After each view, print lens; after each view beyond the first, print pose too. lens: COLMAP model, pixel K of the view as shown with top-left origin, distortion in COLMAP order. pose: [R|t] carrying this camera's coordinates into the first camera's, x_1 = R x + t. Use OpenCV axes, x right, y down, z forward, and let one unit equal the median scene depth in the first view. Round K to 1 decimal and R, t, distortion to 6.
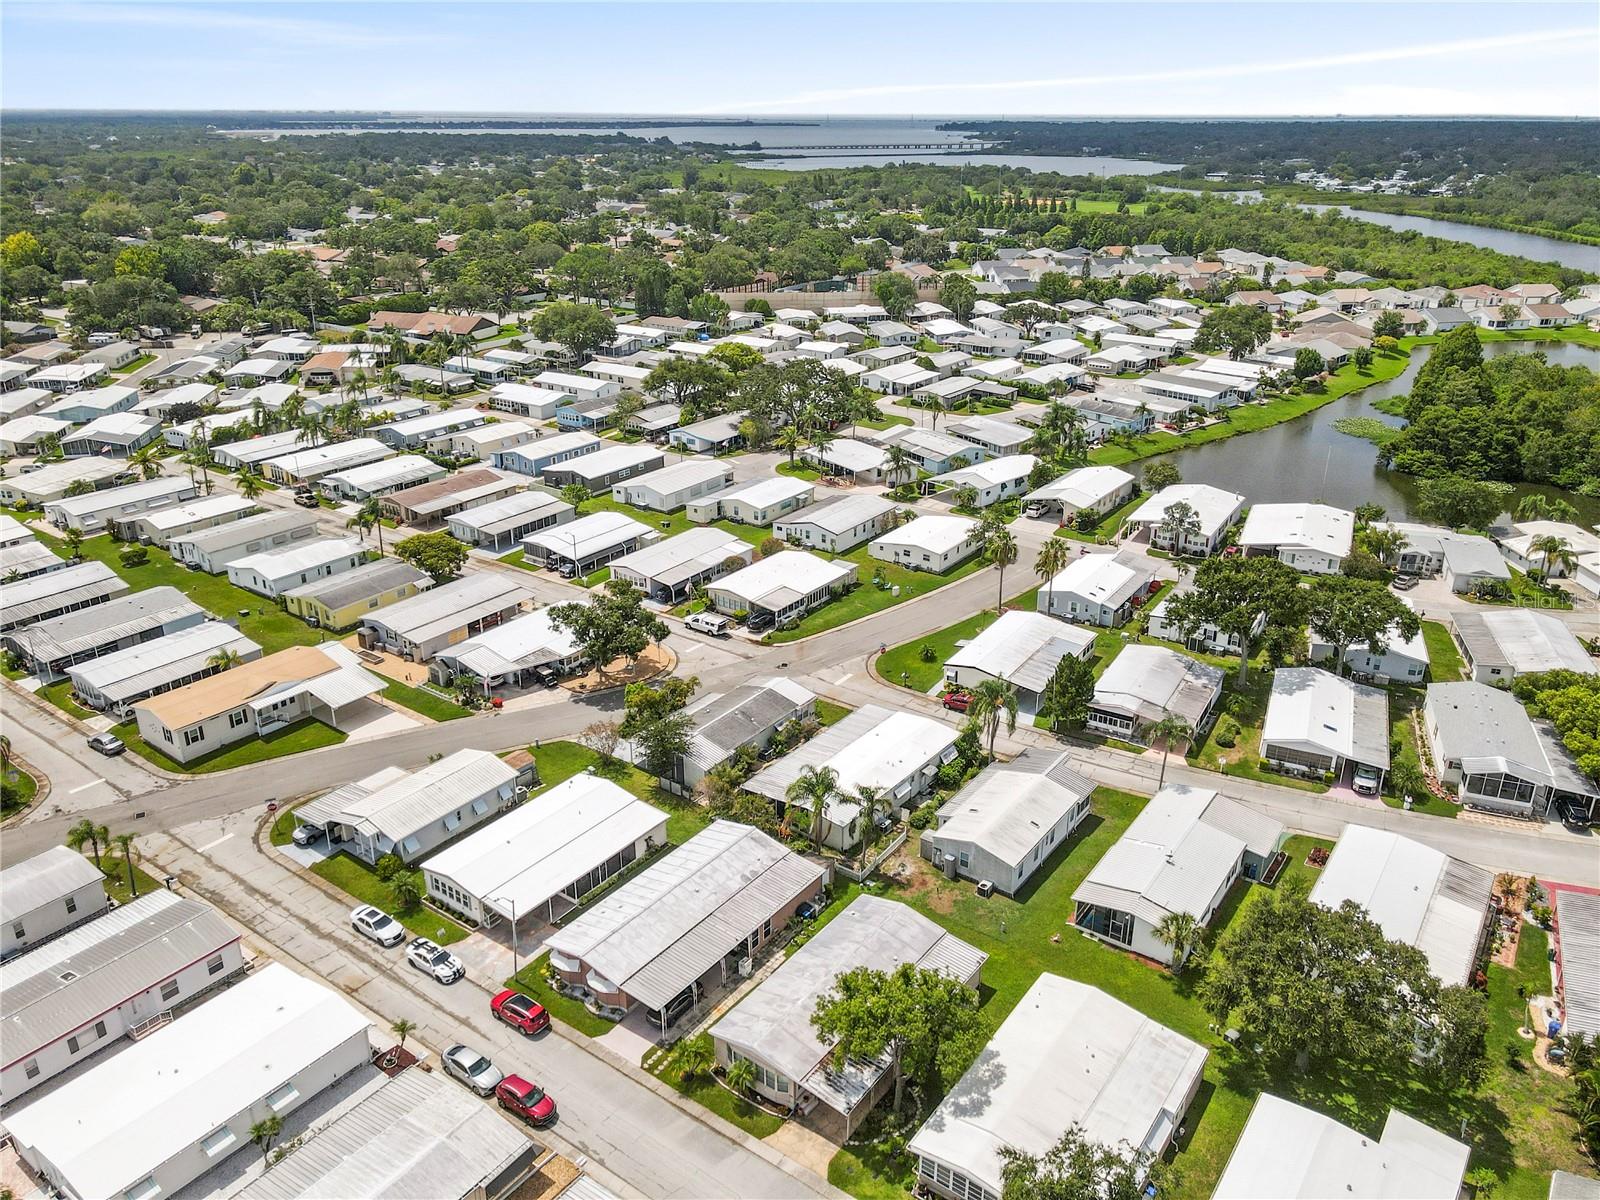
lens RADIAL K [[1166.1, 0, 800.0], [0, 1166.1, 600.0], [0, 0, 1]] dist [0.000278, 0.049919]
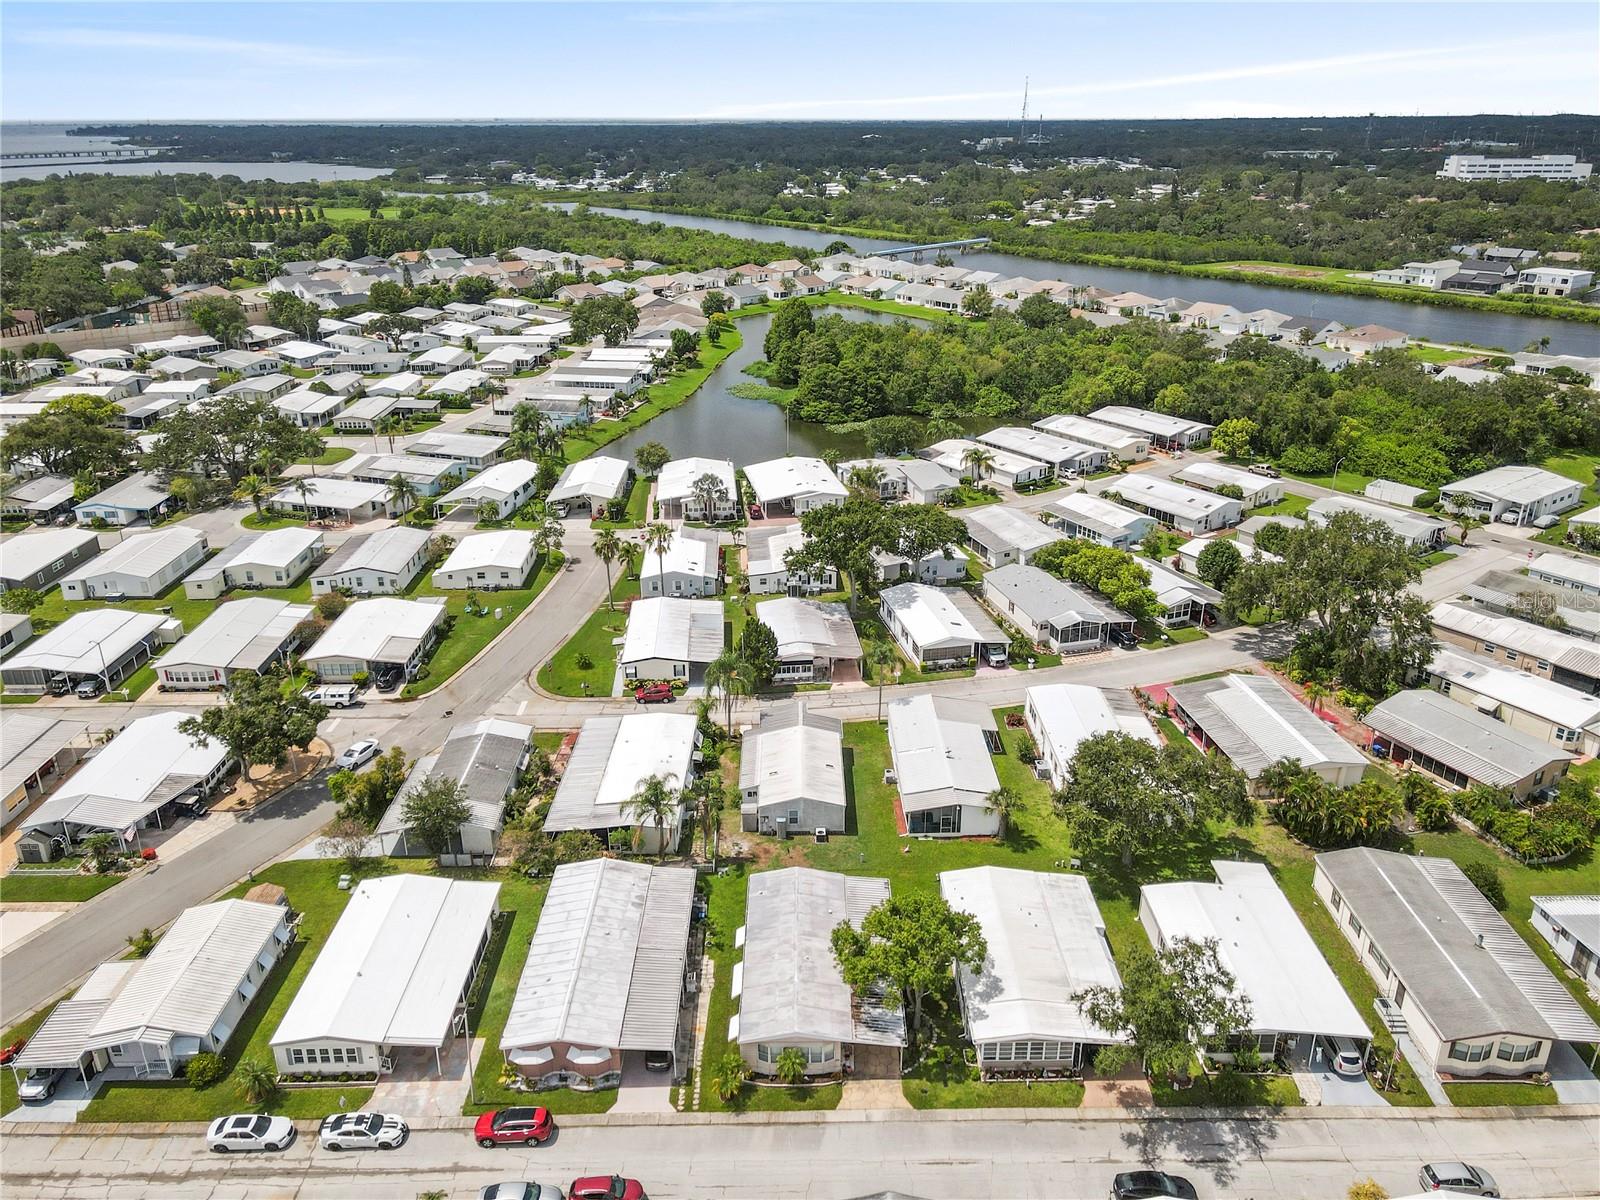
lens RADIAL K [[1173.5, 0, 800.0], [0, 1173.5, 600.0], [0, 0, 1]] dist [0.004113, 0.030845]
pose [[0.806136, -0.233322, 0.543789, -0.225272], [0.235882, 0.969517, 0.066306, -0.022474], [-0.542683, 0.074818, 0.836599, 0.048848]]
